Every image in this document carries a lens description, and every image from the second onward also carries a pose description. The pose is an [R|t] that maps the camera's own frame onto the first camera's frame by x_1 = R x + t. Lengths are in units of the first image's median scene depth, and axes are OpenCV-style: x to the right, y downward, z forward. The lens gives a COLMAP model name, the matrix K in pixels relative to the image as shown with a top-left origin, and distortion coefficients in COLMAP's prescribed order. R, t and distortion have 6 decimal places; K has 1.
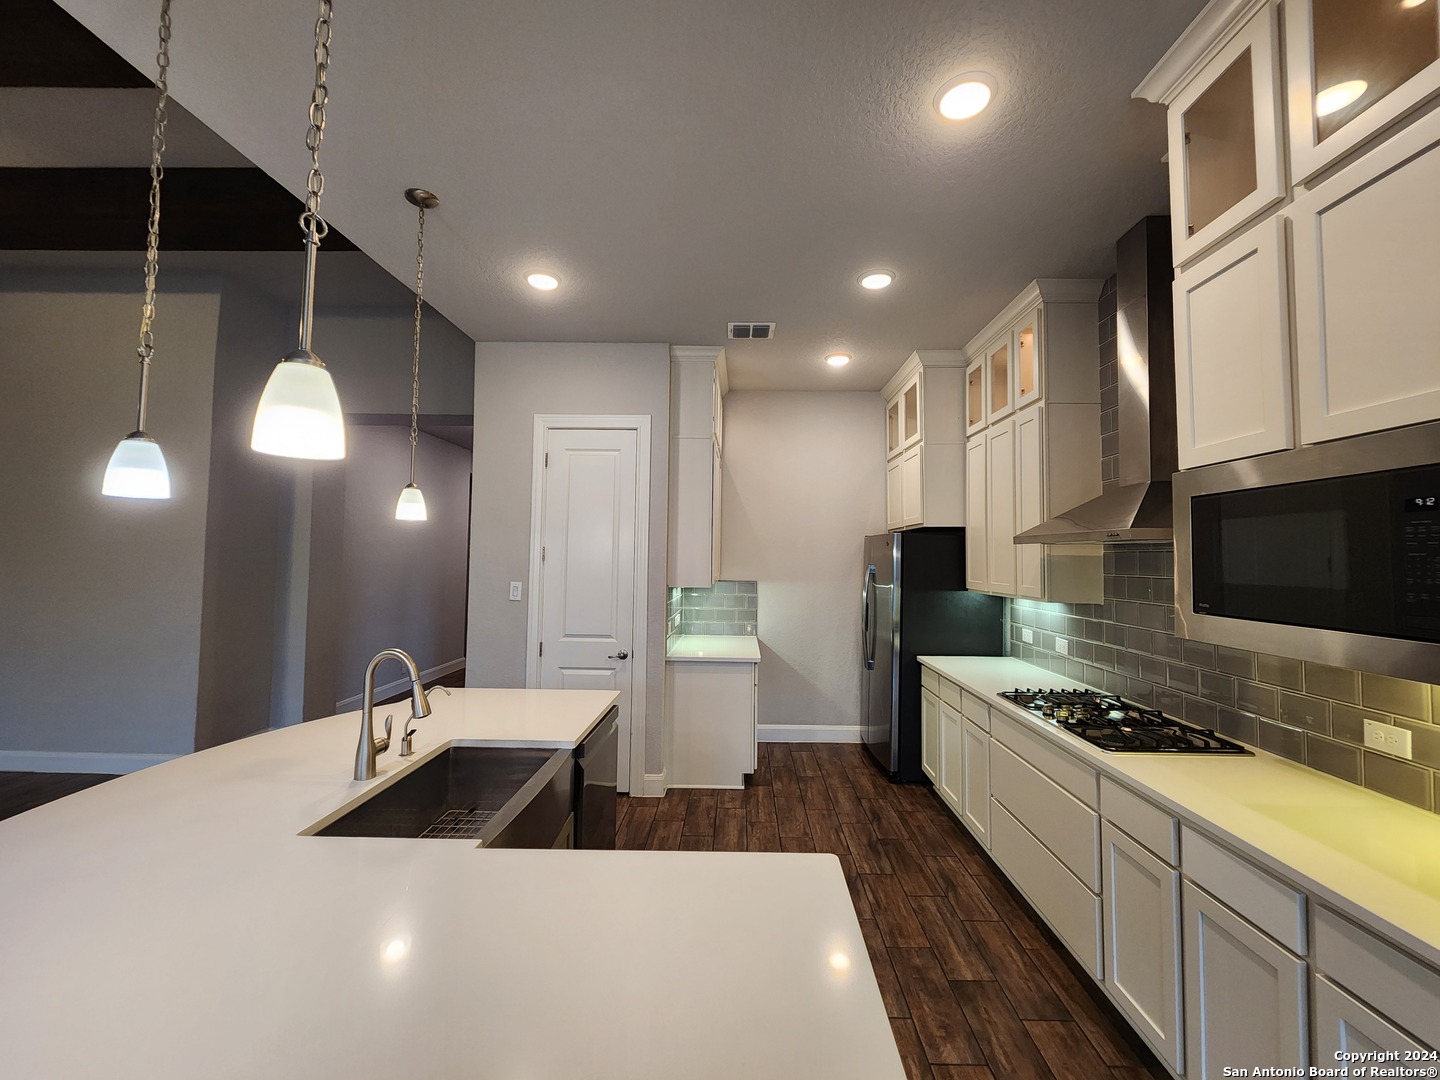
lens RADIAL K [[585.7, 0, 729.5], [0, 585.7, 528.6], [0, 0, 1]] dist [0.003605, -0.002980]
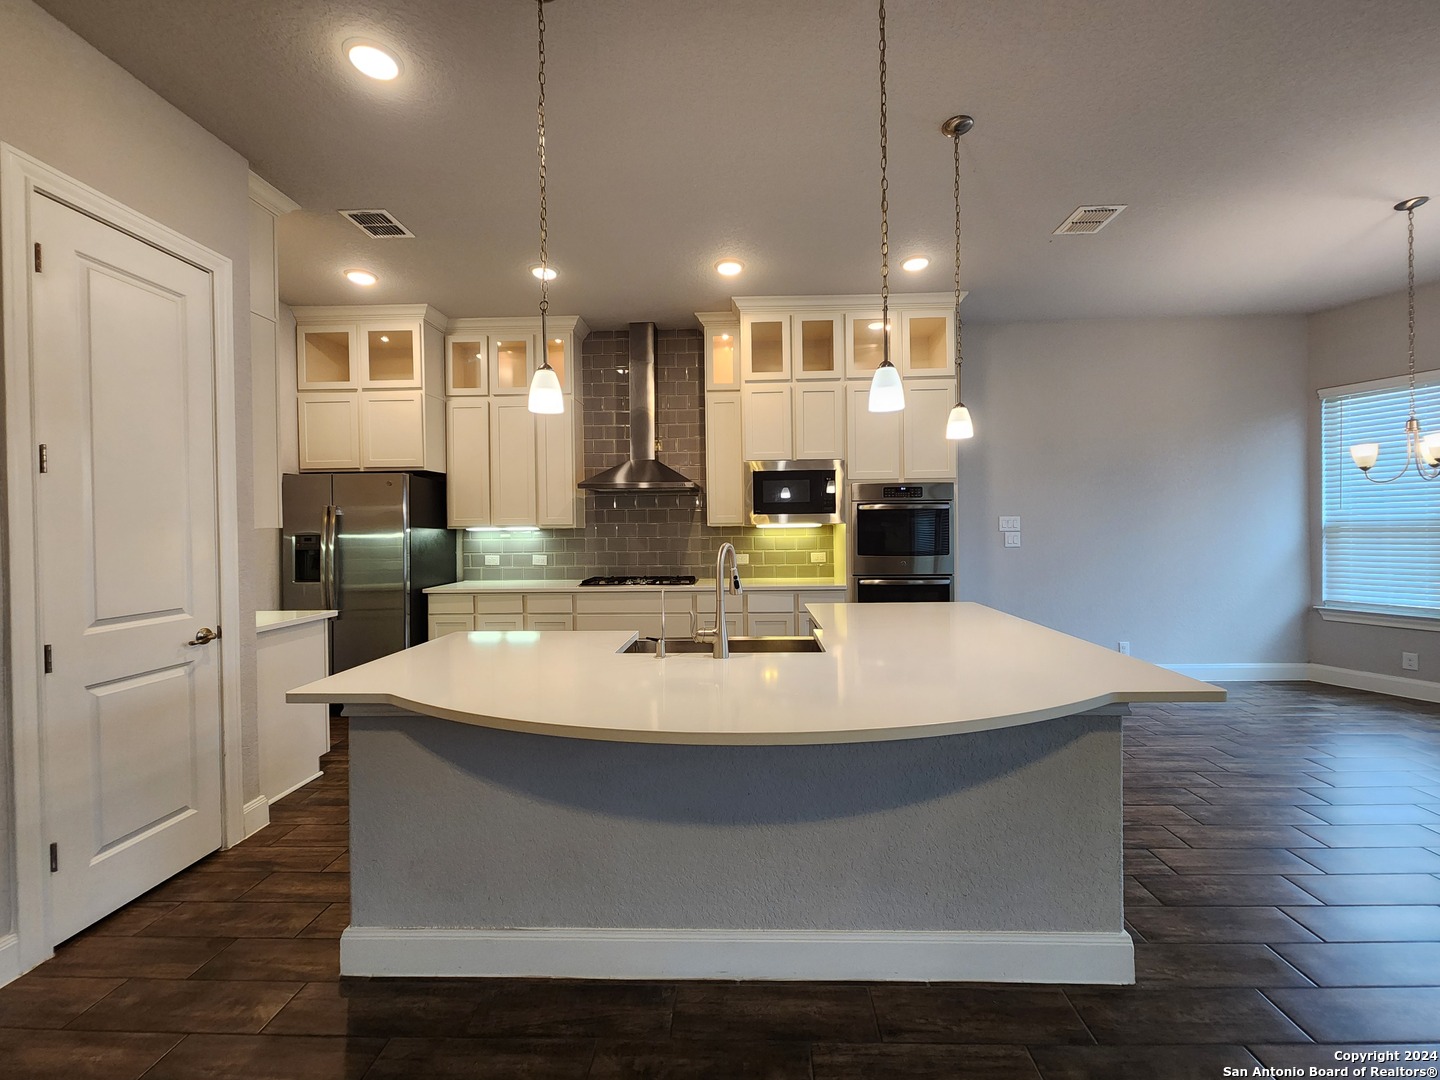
lens RADIAL K [[585.7, 0, 732.7], [0, 585.7, 532.6], [0, 0, 1]] dist [0.003605, -0.002980]
pose [[0.007182, -0.019853, 0.999777, -0.820802], [-0.035830, 0.999156, 0.020098, 0.076323], [-0.999332, -0.035967, 0.006465, 0.460181]]
